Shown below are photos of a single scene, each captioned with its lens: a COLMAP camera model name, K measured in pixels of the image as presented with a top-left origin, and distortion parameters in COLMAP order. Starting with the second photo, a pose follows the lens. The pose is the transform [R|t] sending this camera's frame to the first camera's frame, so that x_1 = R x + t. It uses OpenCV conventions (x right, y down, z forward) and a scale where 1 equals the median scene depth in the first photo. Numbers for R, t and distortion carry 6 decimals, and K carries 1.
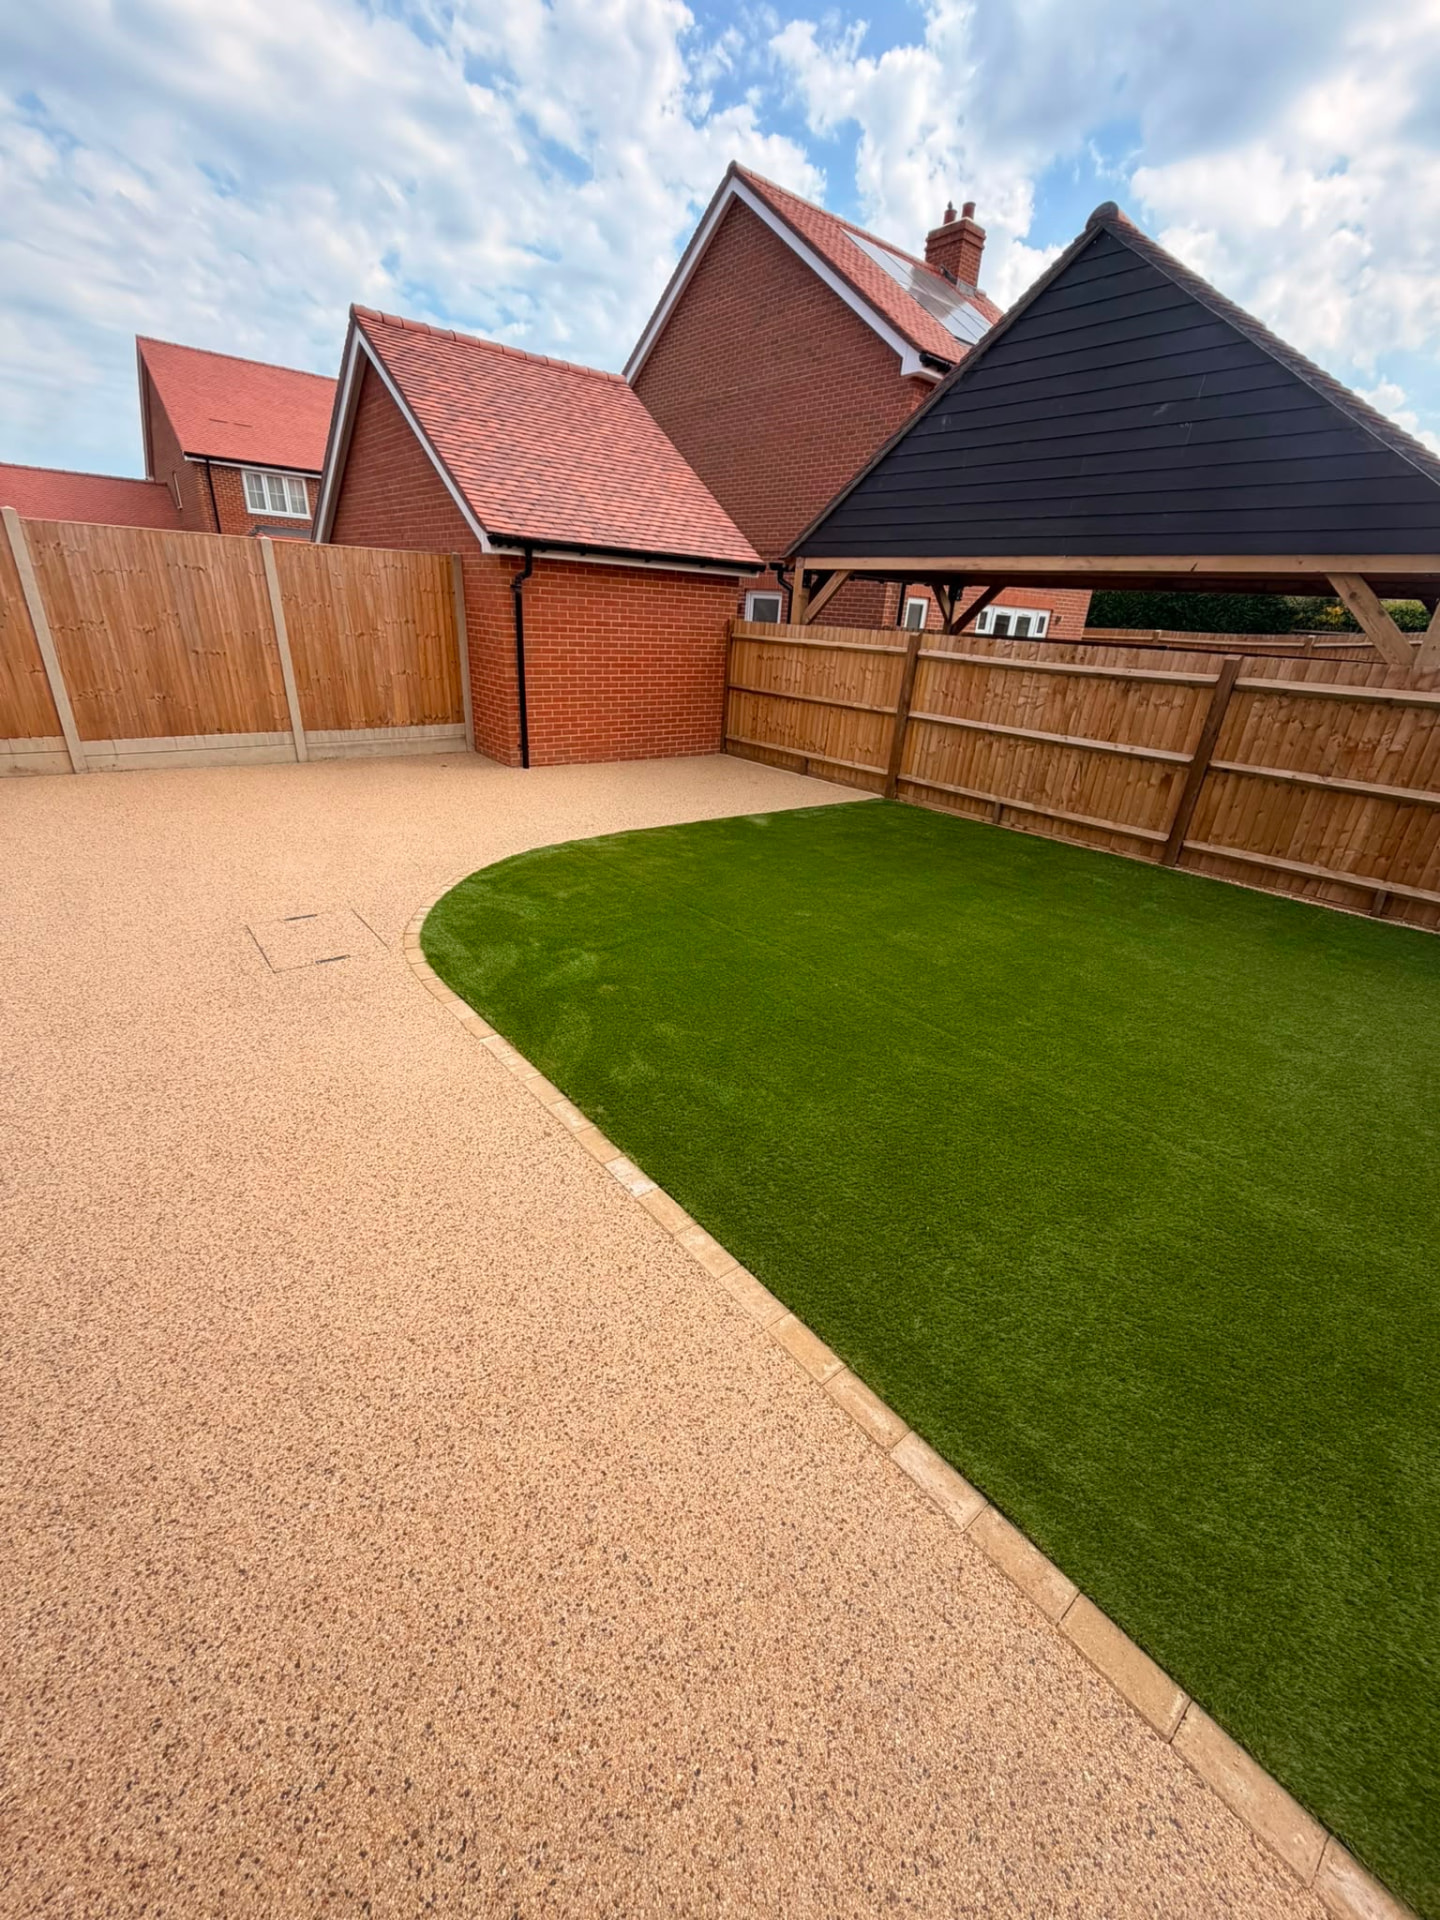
lens RADIAL K [[763.5, 0, 733.1], [0, 763.5, 947.8], [0, 0, 1]] dist [-0.000788, 0.000230]
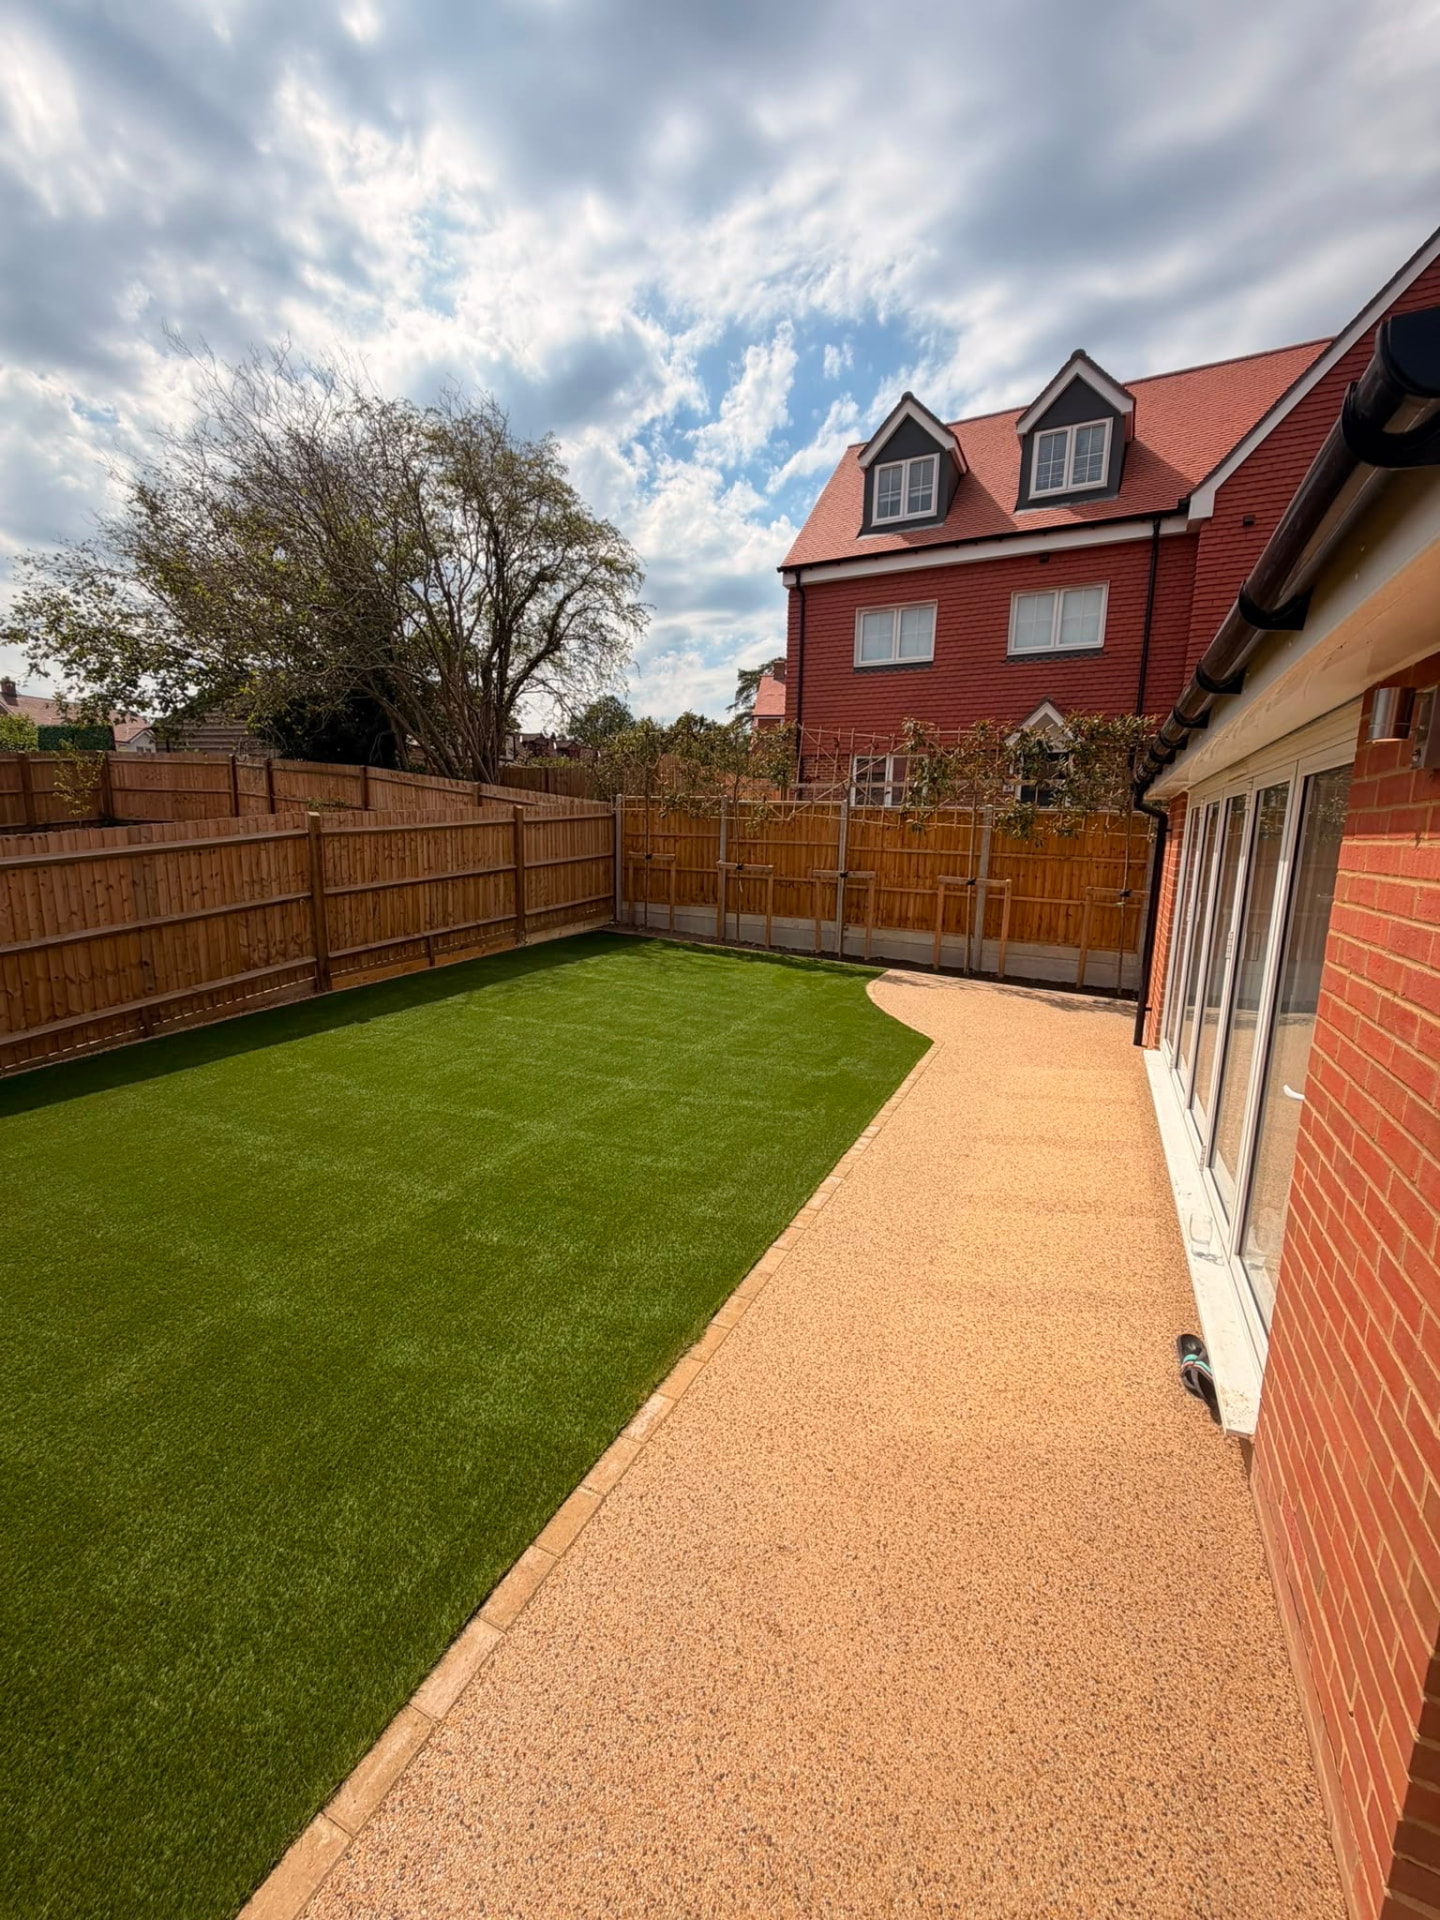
lens RADIAL K [[763.5, 0, 720.6], [0, 763.5, 953.8], [0, 0, 1]] dist [-0.000788, 0.000230]
pose [[-0.407987, -0.213656, 0.887636, -0.199597], [0.333931, 0.869946, 0.362883, -0.133697], [-0.849728, 0.444461, -0.283580, 0.195566]]
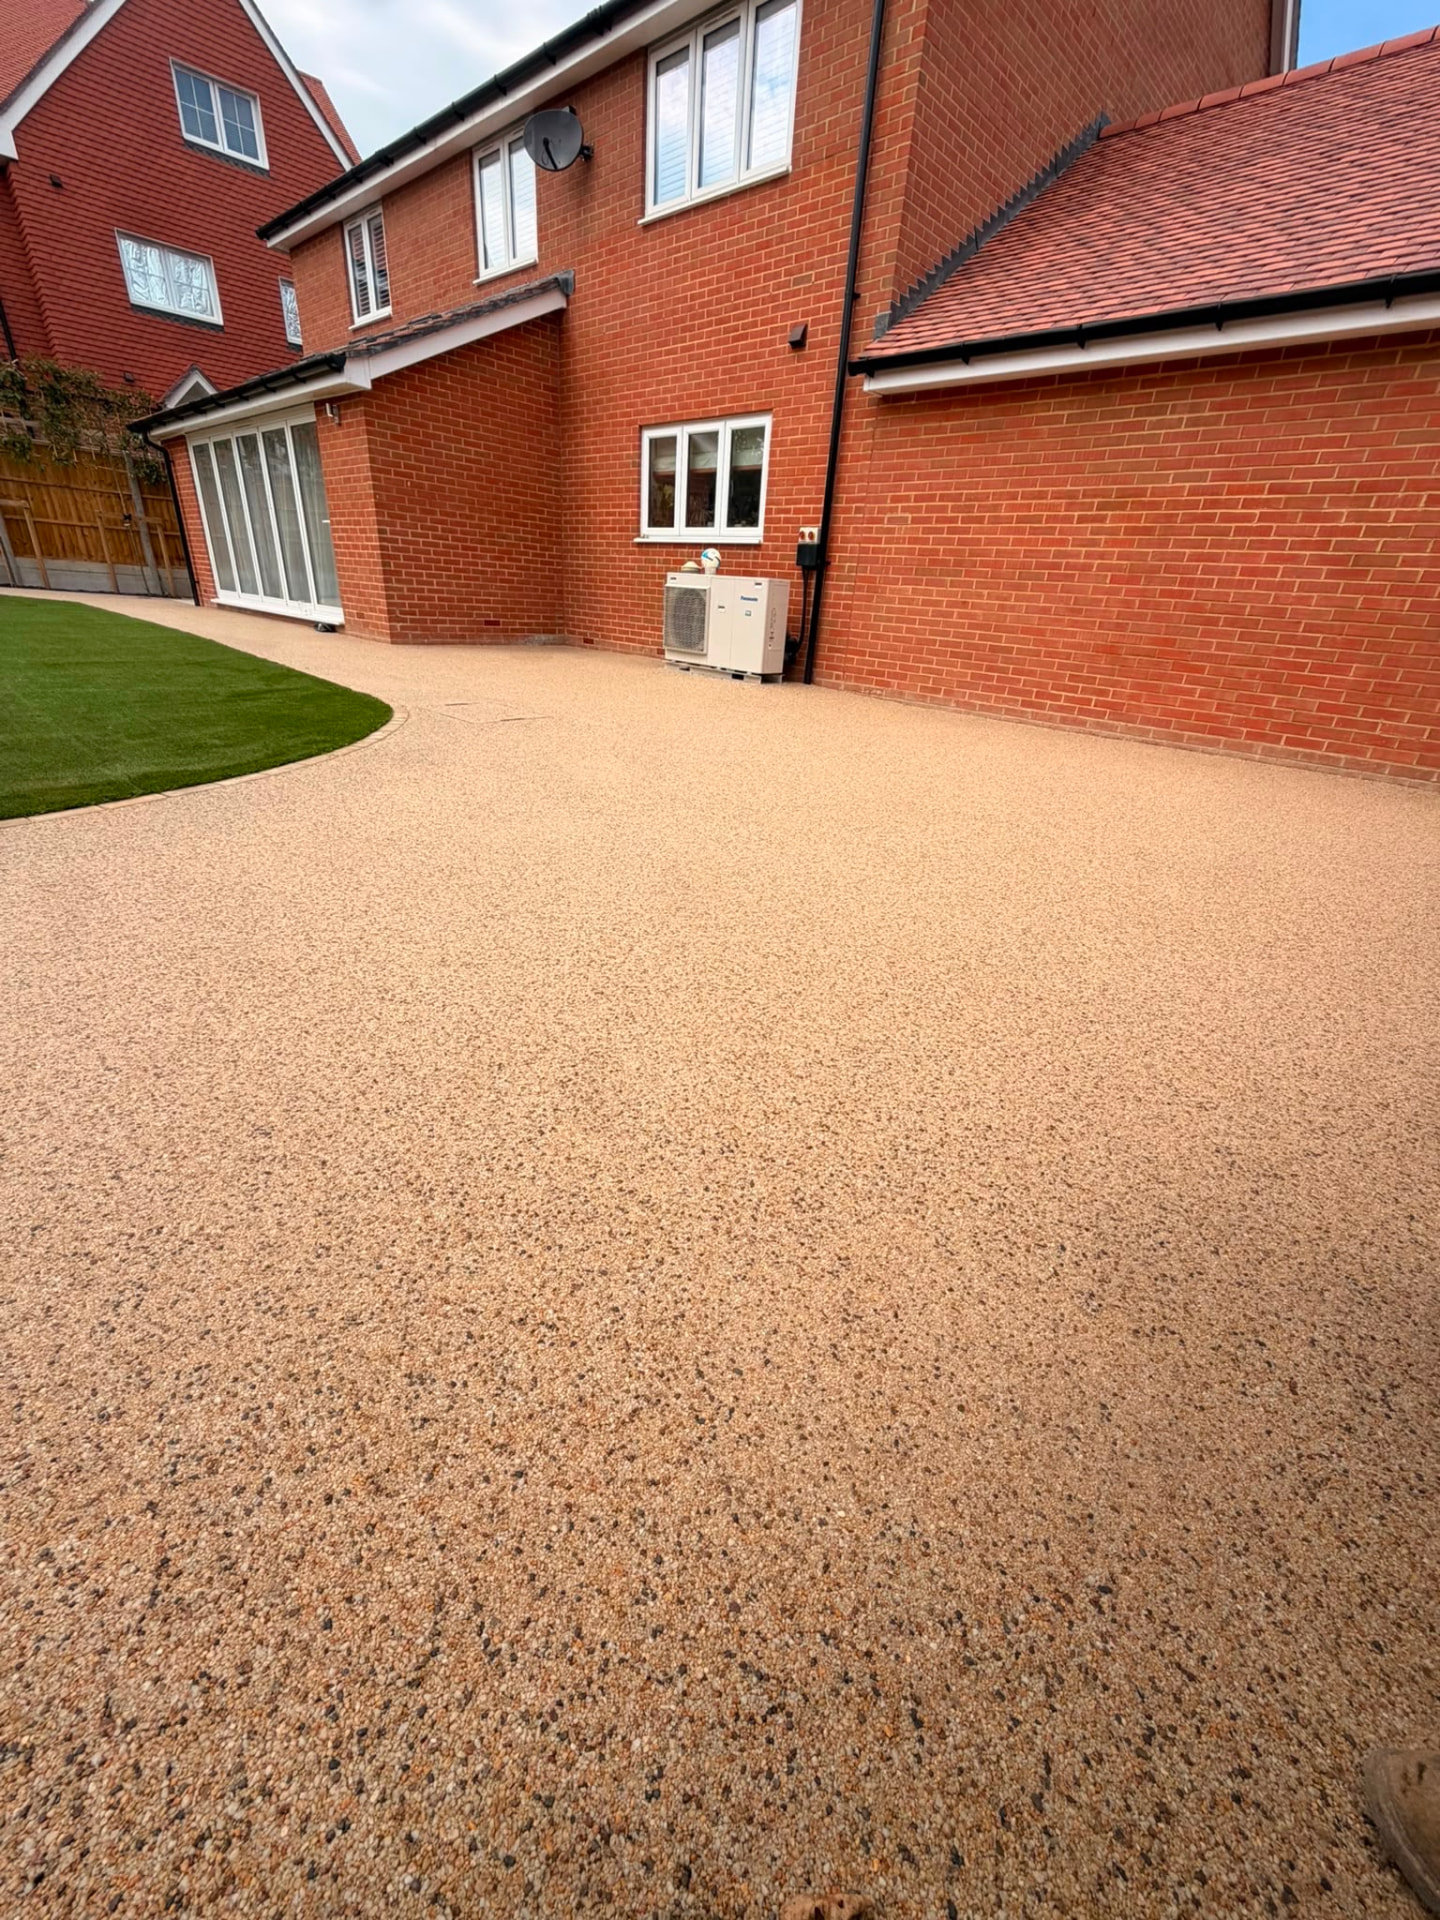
lens RADIAL K [[763.5, 0, 729.4], [0, 763.5, 951.3], [0, 0, 1]] dist [-0.000788, 0.000230]
pose [[-0.984776, -0.058662, -0.163632, -0.654270], [-0.162769, 0.641602, 0.749569, -0.634831], [0.061015, 0.764791, -0.641382, 1.793353]]
